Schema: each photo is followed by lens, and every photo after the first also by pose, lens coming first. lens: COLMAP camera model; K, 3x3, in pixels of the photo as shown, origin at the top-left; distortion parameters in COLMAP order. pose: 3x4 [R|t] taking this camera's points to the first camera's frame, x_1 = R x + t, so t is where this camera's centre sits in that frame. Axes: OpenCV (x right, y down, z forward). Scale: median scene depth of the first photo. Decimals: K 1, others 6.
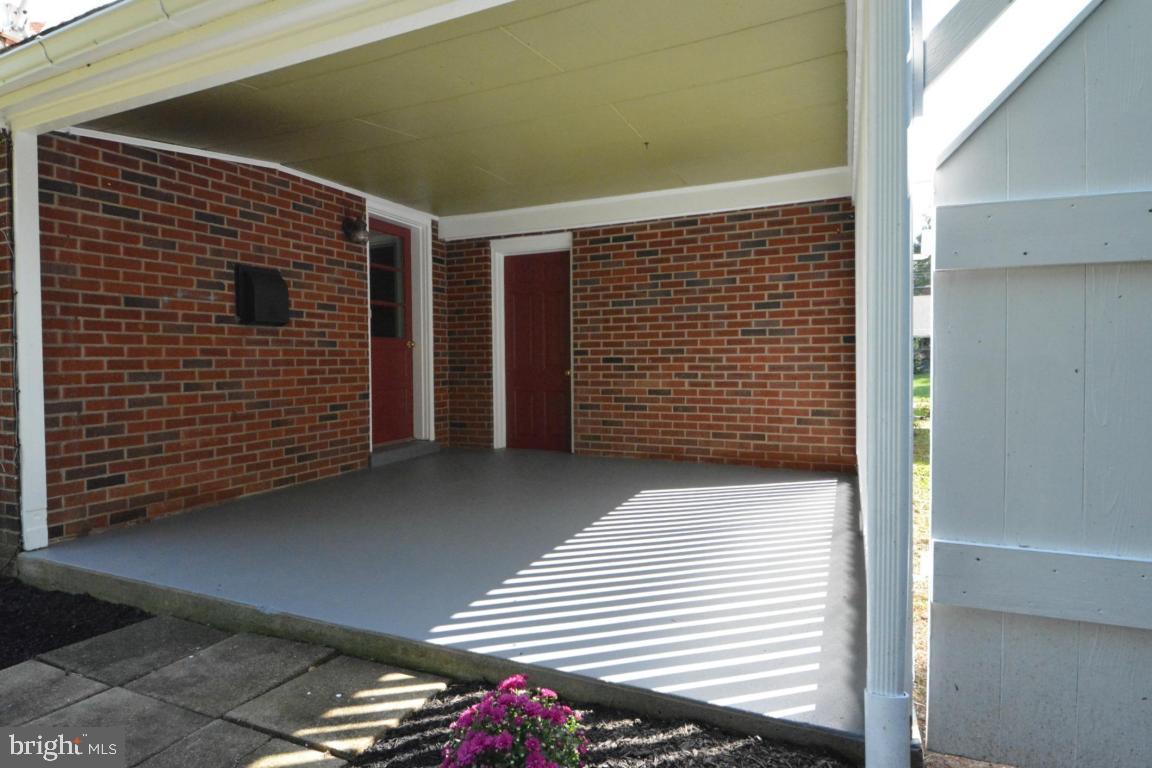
lens RADIAL K [[650.0, 0, 545.7], [0, 650.0, 381.1], [0, 0, 1]] dist [-0.026896, -0.001156]
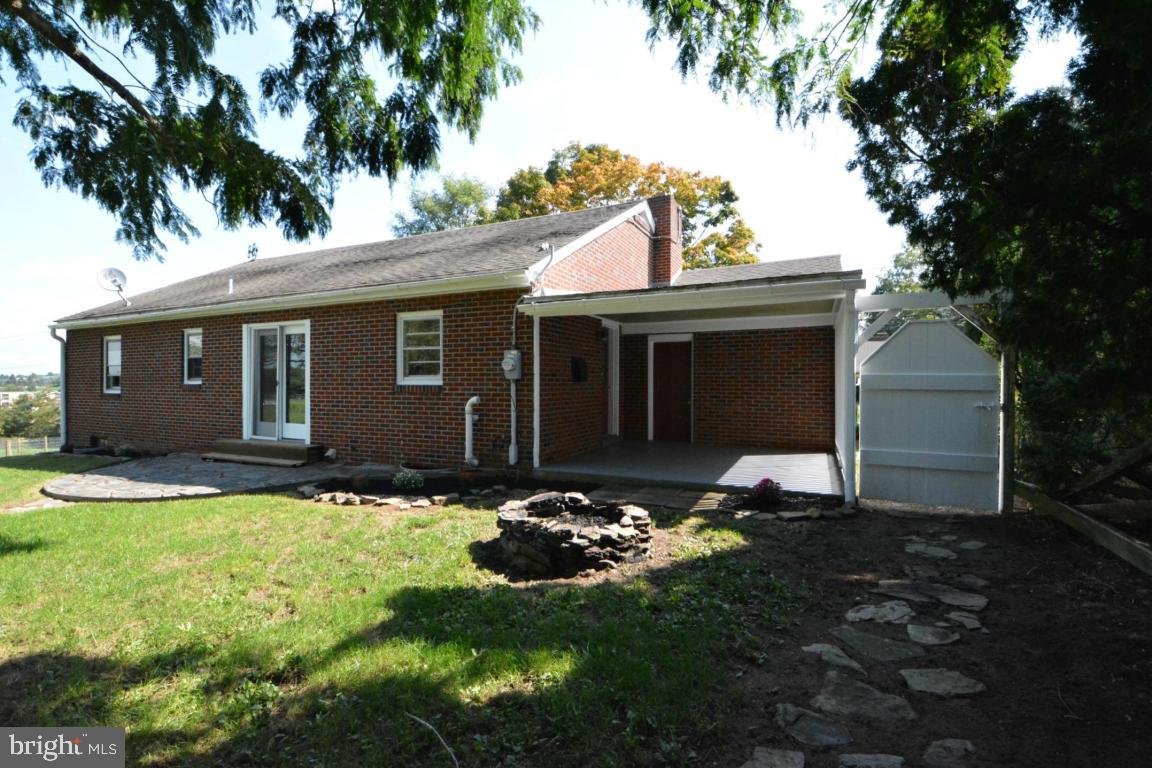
lens RADIAL K [[519.6, 0, 576.0], [0, 519.6, 384.0], [0, 0, 1]] dist [0.023358, -0.030895]
pose [[0.999886, 0.014332, 0.004833, -0.356462], [-0.014159, 0.999313, -0.034253, -0.010617], [-0.005320, 0.034181, 0.999402, -0.669384]]
